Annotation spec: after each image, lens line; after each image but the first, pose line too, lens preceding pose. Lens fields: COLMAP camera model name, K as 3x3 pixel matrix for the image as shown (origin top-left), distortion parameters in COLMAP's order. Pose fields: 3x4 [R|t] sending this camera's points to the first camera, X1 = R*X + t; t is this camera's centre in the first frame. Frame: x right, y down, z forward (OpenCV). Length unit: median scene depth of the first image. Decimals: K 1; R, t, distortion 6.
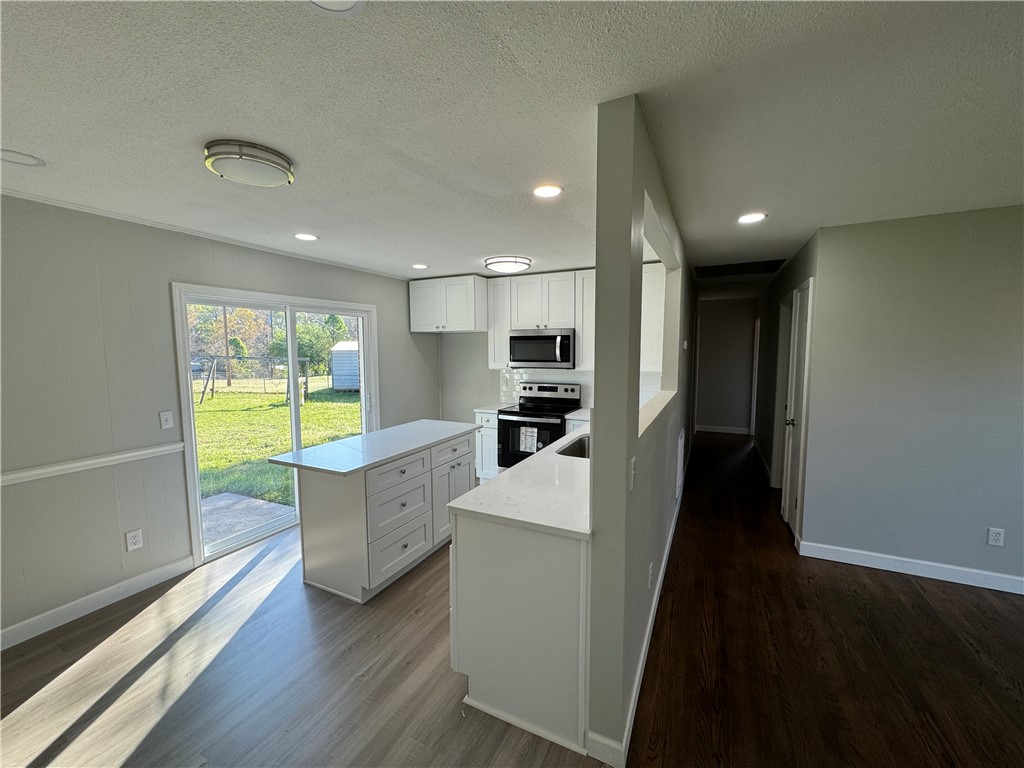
lens RADIAL K [[405.7, 0, 512.0], [0, 405.7, 384.0], [0, 0, 1]] dist [-0.001674, 0.000372]
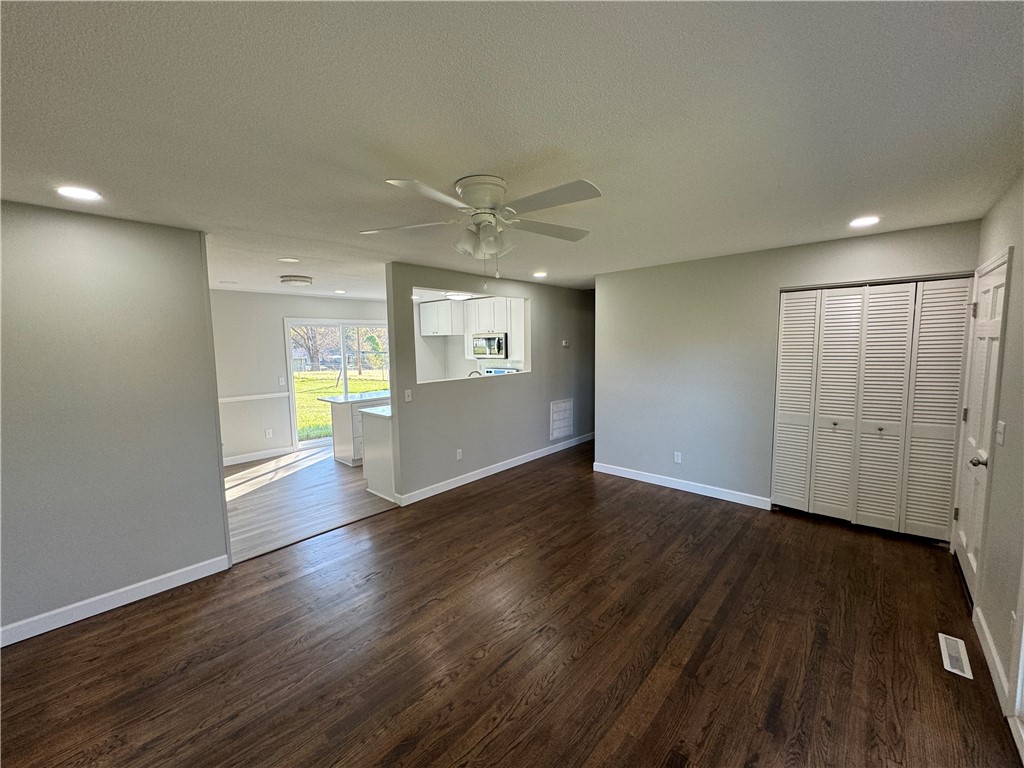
lens RADIAL K [[405.7, 0, 512.0], [0, 405.7, 384.0], [0, 0, 1]] dist [-0.001674, 0.000372]
pose [[0.961706, 0.017664, -0.273513, 0.608606], [-0.013365, 0.999756, 0.017575, 0.031577], [0.273757, -0.013247, 0.961708, -0.494209]]
